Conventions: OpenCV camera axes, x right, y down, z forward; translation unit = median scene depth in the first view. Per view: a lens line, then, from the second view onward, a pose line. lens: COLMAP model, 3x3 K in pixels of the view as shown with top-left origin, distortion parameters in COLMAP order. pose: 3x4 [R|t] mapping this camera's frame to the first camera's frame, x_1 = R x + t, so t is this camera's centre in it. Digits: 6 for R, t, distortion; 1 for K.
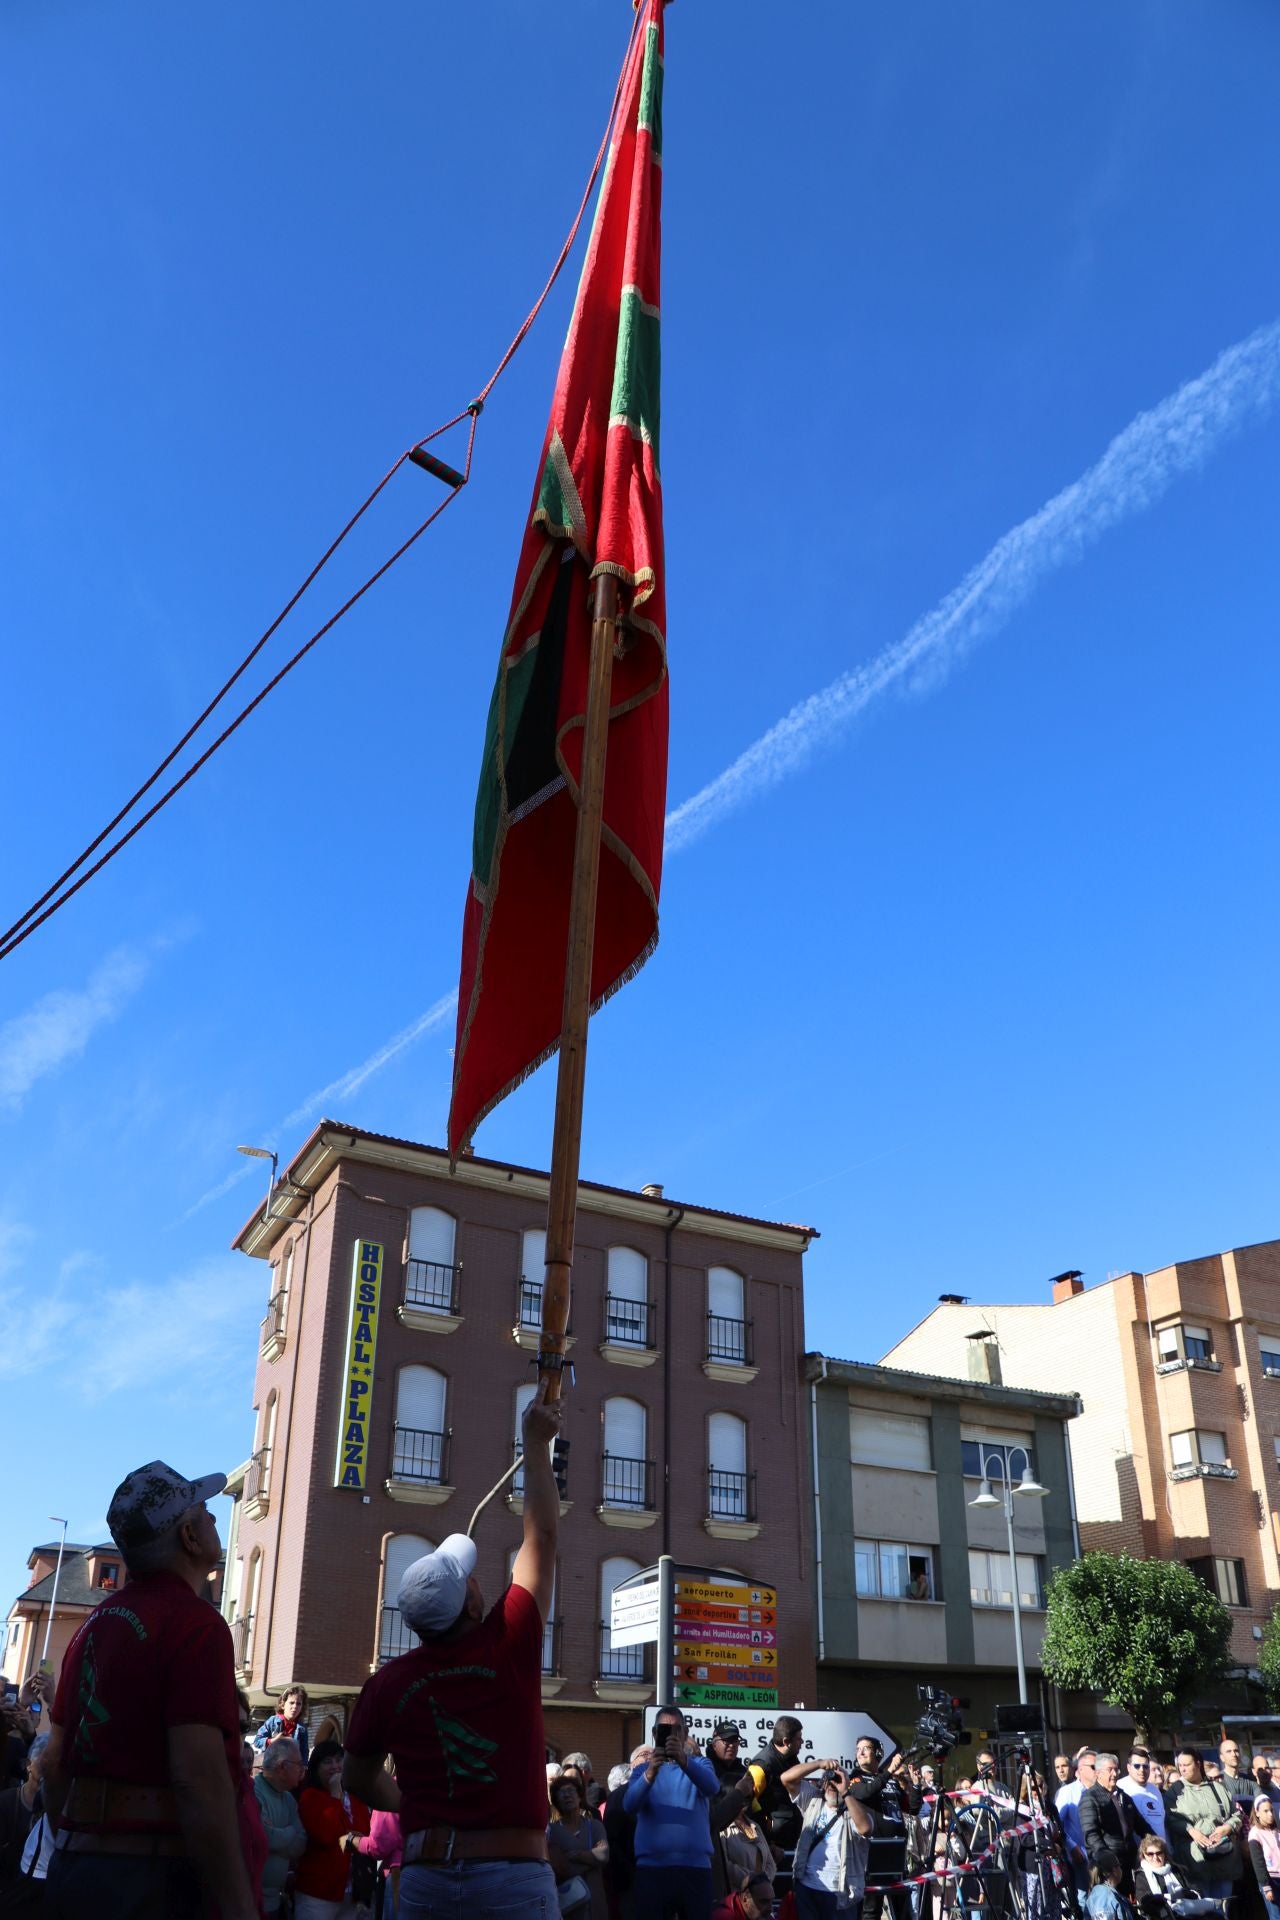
lens RADIAL K [[1571.2, 0, 639.0], [0, 1571.2, 1008.0], [0, 0, 1]] dist [-0.177869, 0.167482]
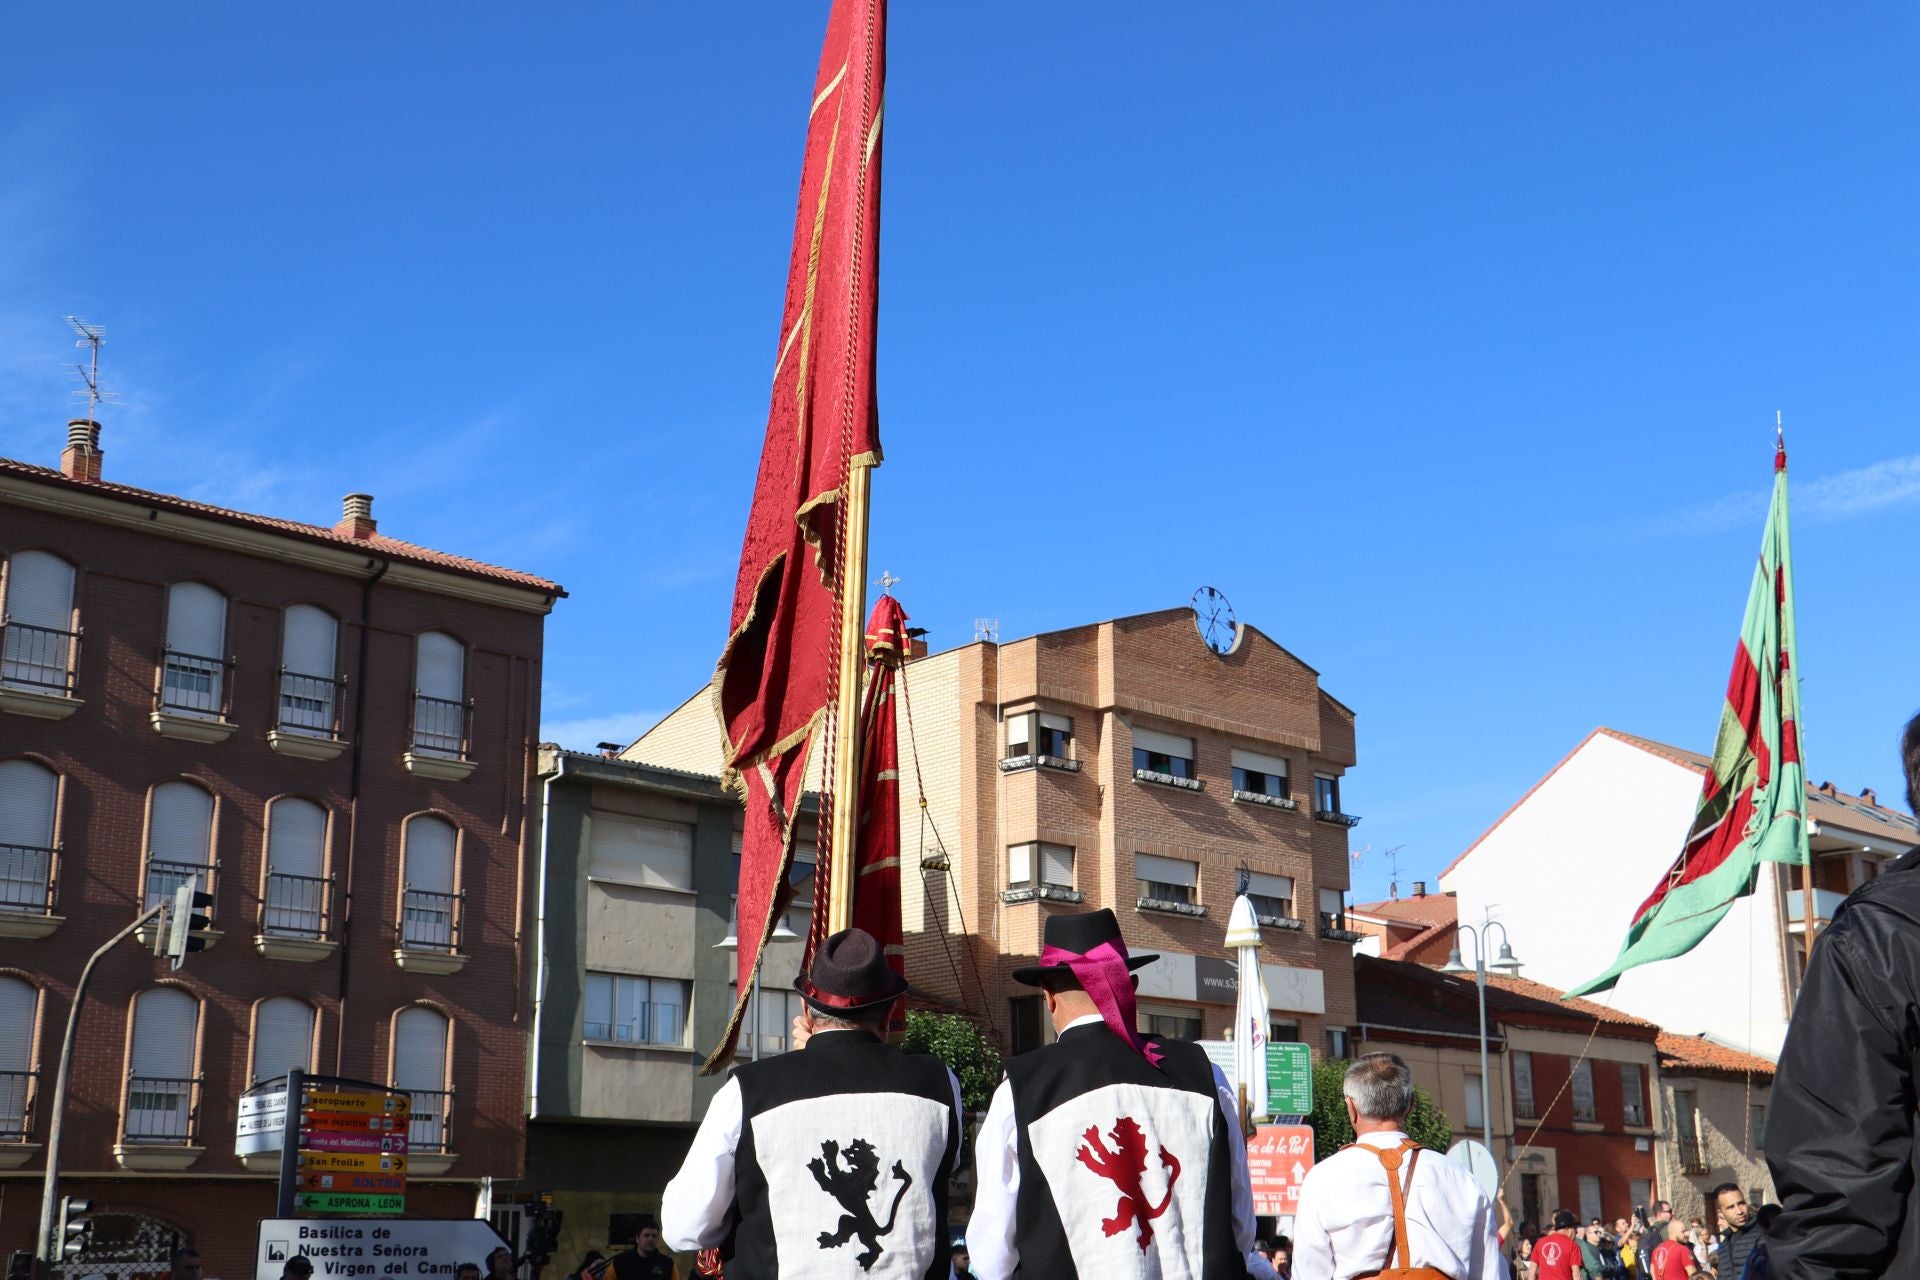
lens RADIAL K [[2420.6, 0, 980.0], [0, 2420.6, 662.8], [0, 0, 1]] dist [-0.021660, 0.357301]
pose [[0.968950, 0.042340, 0.243603, 0.022240], [-0.099331, 0.968887, 0.226696, -0.123864], [-0.226426, -0.243855, 0.943009, -0.215327]]
